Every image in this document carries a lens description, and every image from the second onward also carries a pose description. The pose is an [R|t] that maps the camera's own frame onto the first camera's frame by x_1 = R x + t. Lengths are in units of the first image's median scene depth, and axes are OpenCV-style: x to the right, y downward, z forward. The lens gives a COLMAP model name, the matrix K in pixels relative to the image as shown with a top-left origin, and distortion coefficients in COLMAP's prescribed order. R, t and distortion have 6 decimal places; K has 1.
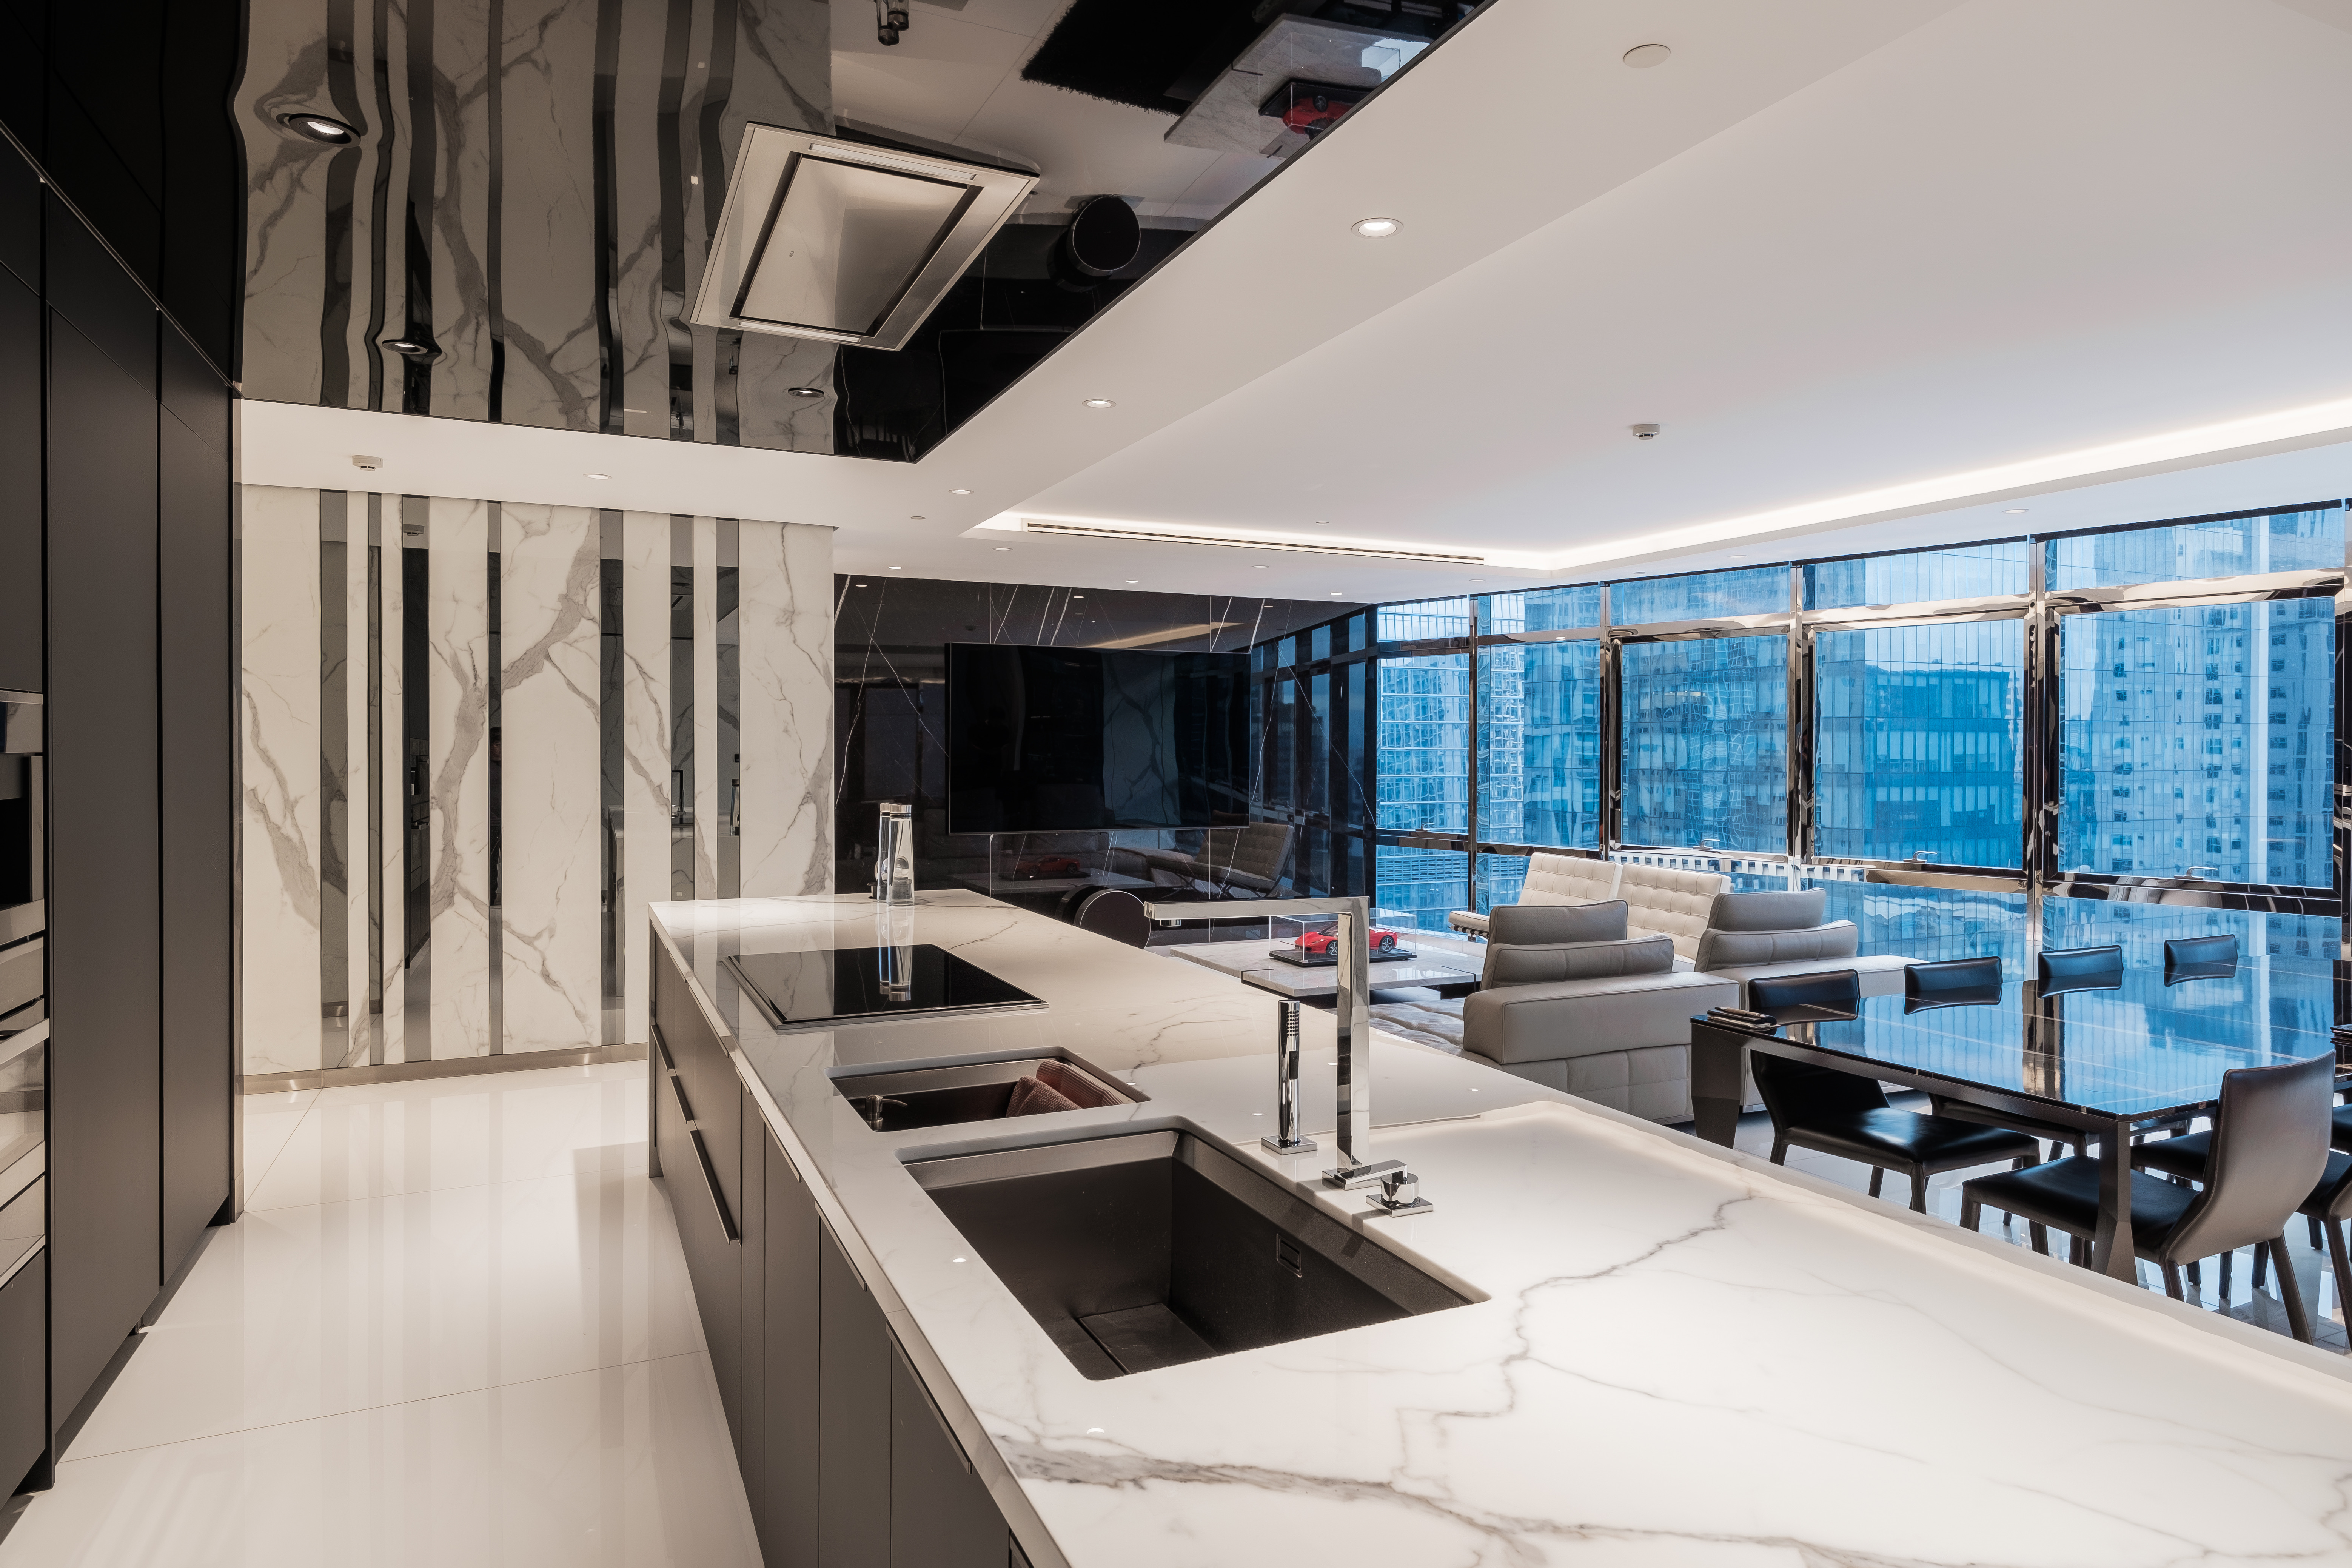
lens RADIAL K [[1313.6, 0, 1175.9], [0, 1313.6, 783.8], [0, 0, 1]] dist [-0.008049, -0.001445]
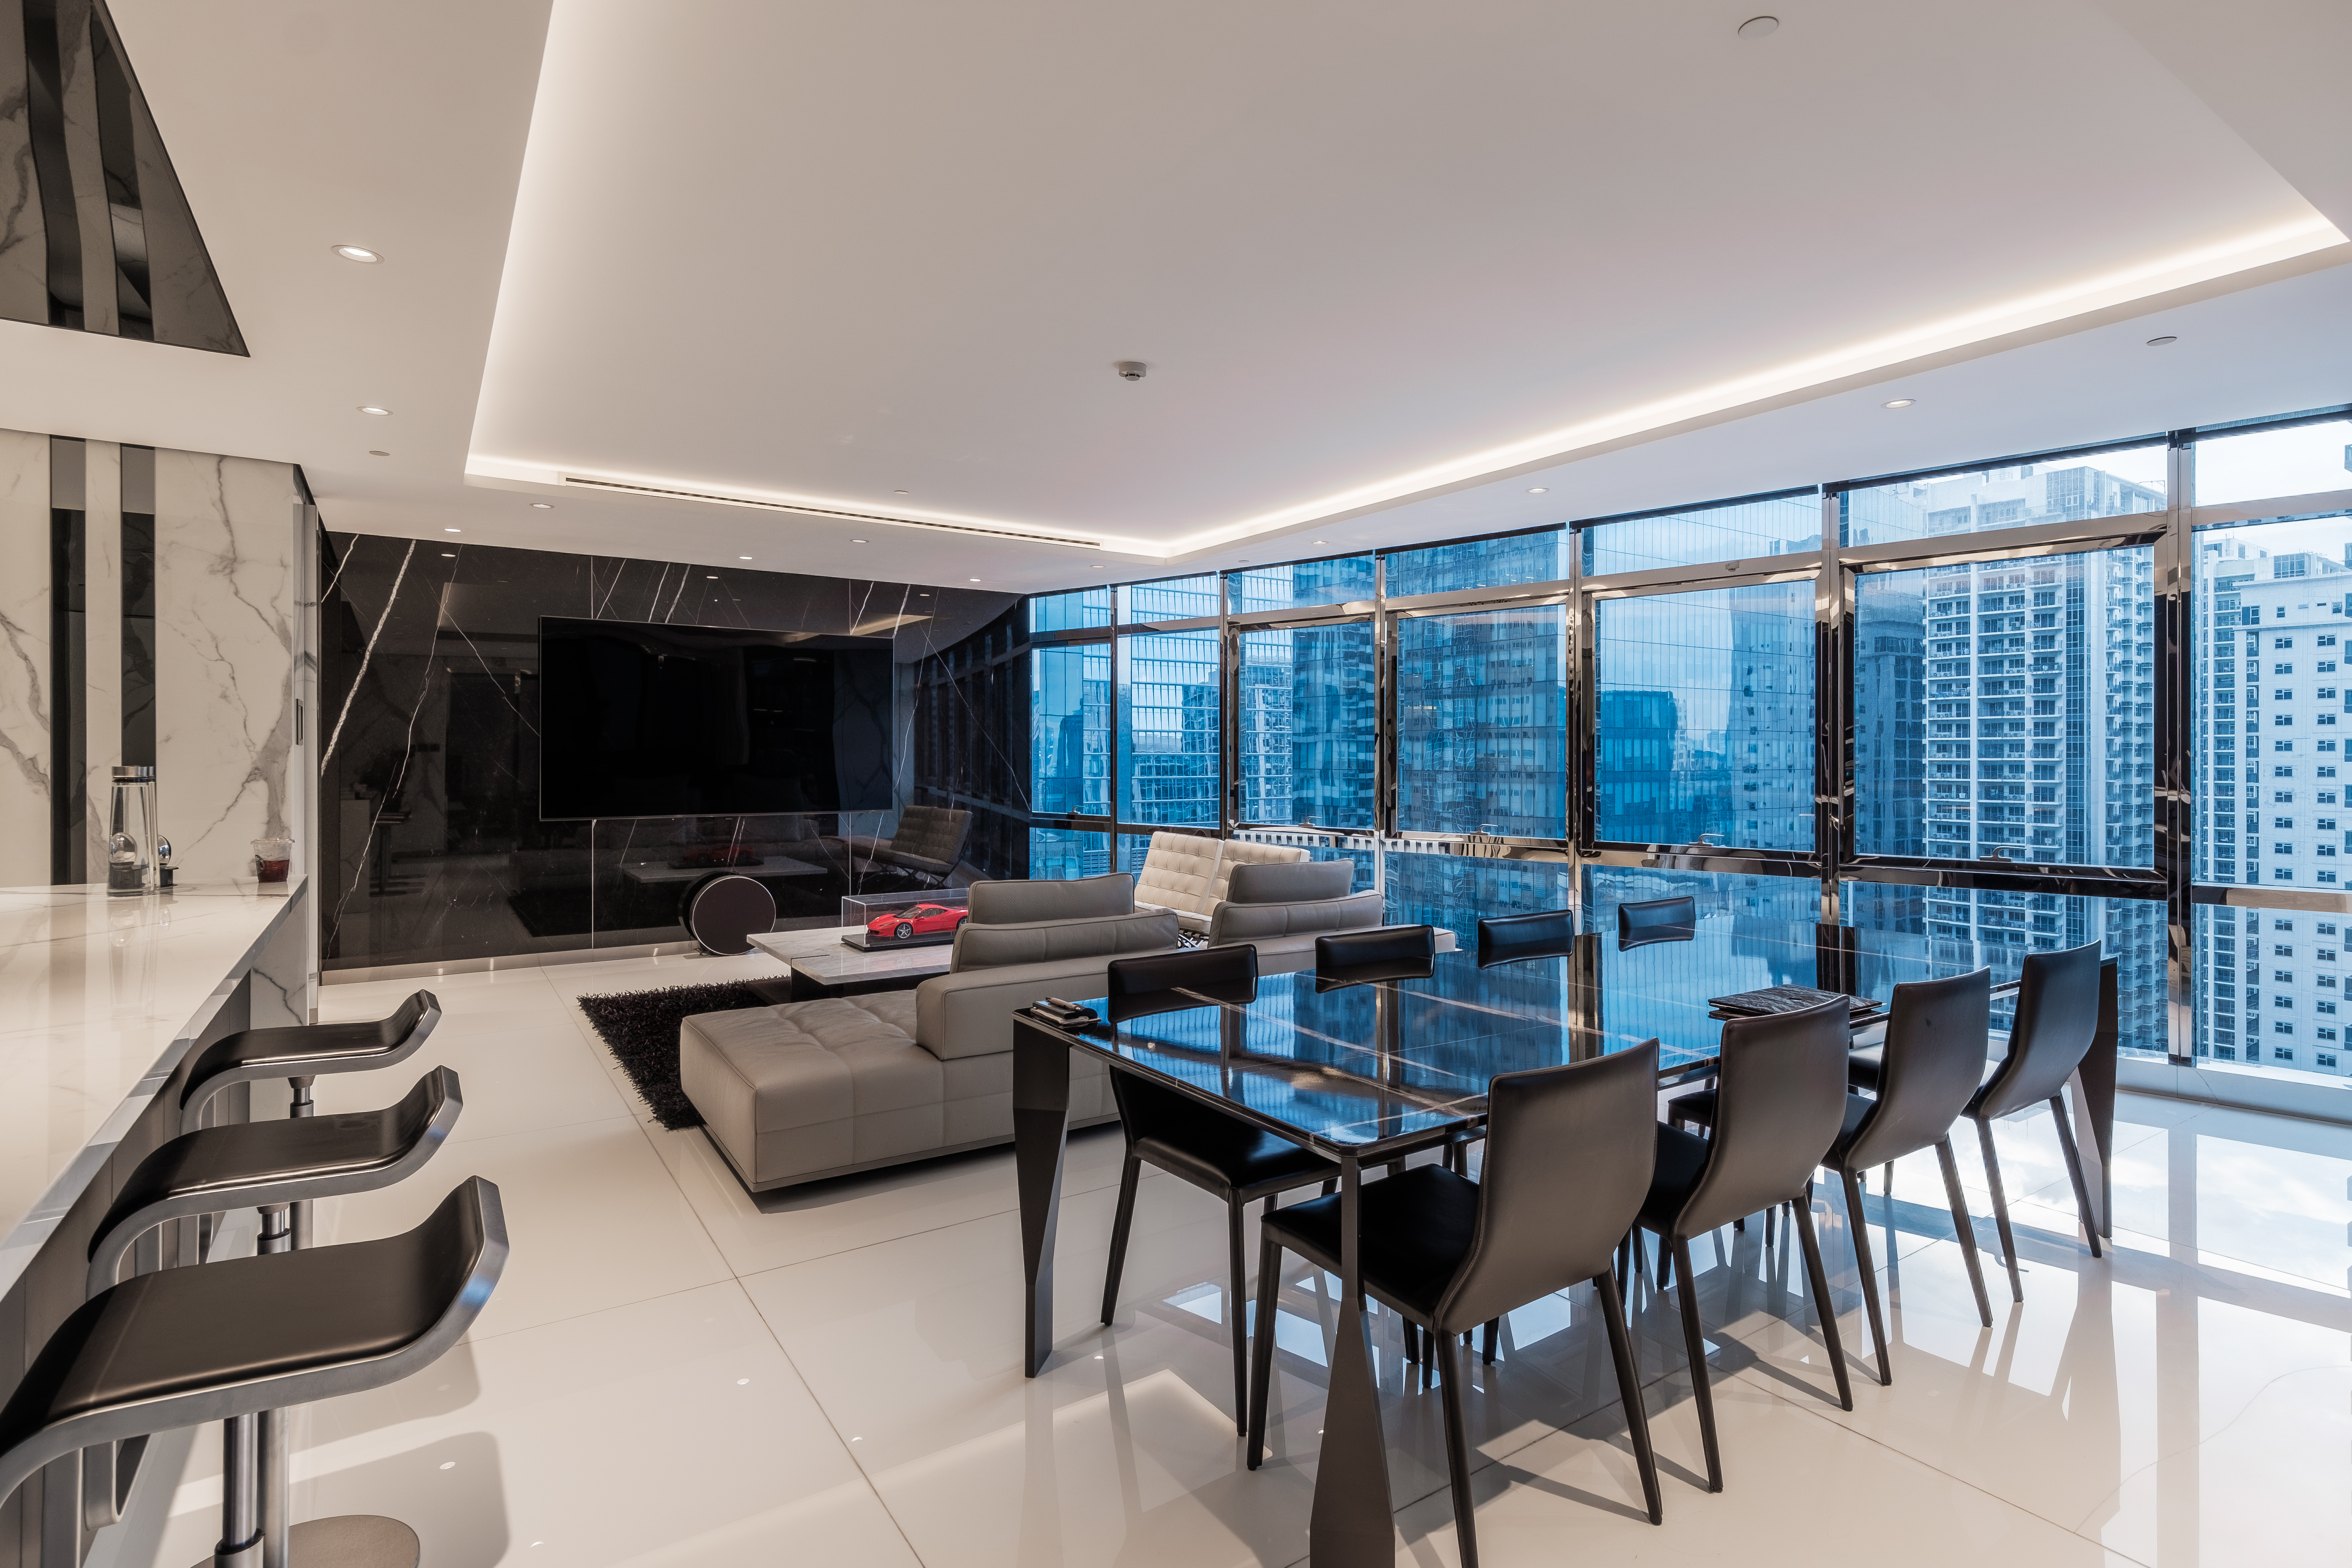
lens RADIAL K [[1132.7, 0, 1191.0], [0, 1132.7, 770.4], [0, 0, 1]] dist [0.007319, -0.002777]
pose [[0.986223, -0.002894, 0.165398, 0.149395], [0.004949, 0.999916, -0.012014, 0.014690], [-0.165349, 0.012667, 0.986154, 0.116285]]
